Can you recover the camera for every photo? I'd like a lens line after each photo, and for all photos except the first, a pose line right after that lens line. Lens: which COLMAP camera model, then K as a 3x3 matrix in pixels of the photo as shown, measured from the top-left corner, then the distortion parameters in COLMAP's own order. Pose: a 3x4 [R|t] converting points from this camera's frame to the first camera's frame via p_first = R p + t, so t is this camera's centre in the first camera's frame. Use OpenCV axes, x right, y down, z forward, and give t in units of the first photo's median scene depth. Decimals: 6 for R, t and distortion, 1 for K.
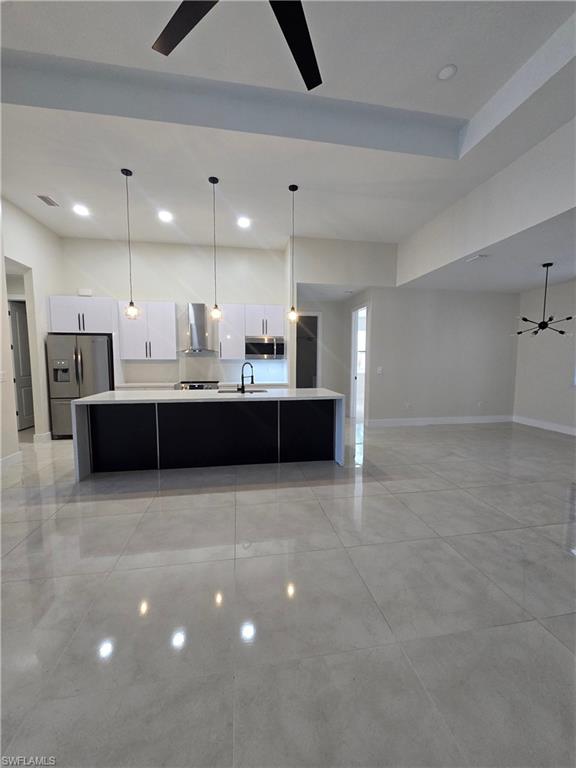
lens RADIAL K [[314.0, 0, 292.2], [0, 314.0, 385.2], [0, 0, 1]] dist [-0.004634, 0.001721]
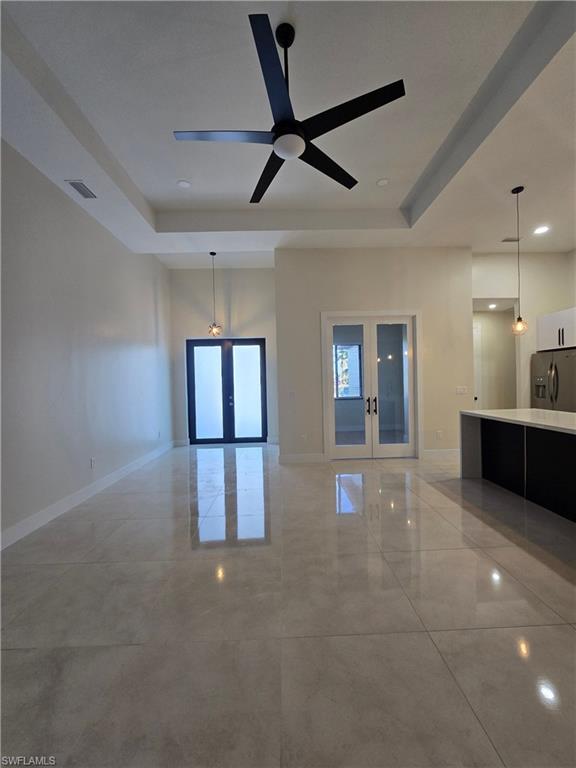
lens RADIAL K [[314.0, 0, 290.7], [0, 314.0, 386.9], [0, 0, 1]] dist [-0.004634, 0.001721]
pose [[-0.145171, 0.018446, -0.989235, 0.584621], [-0.059698, 0.997841, 0.027367, -0.036468], [0.987604, 0.063028, -0.143757, 0.472268]]
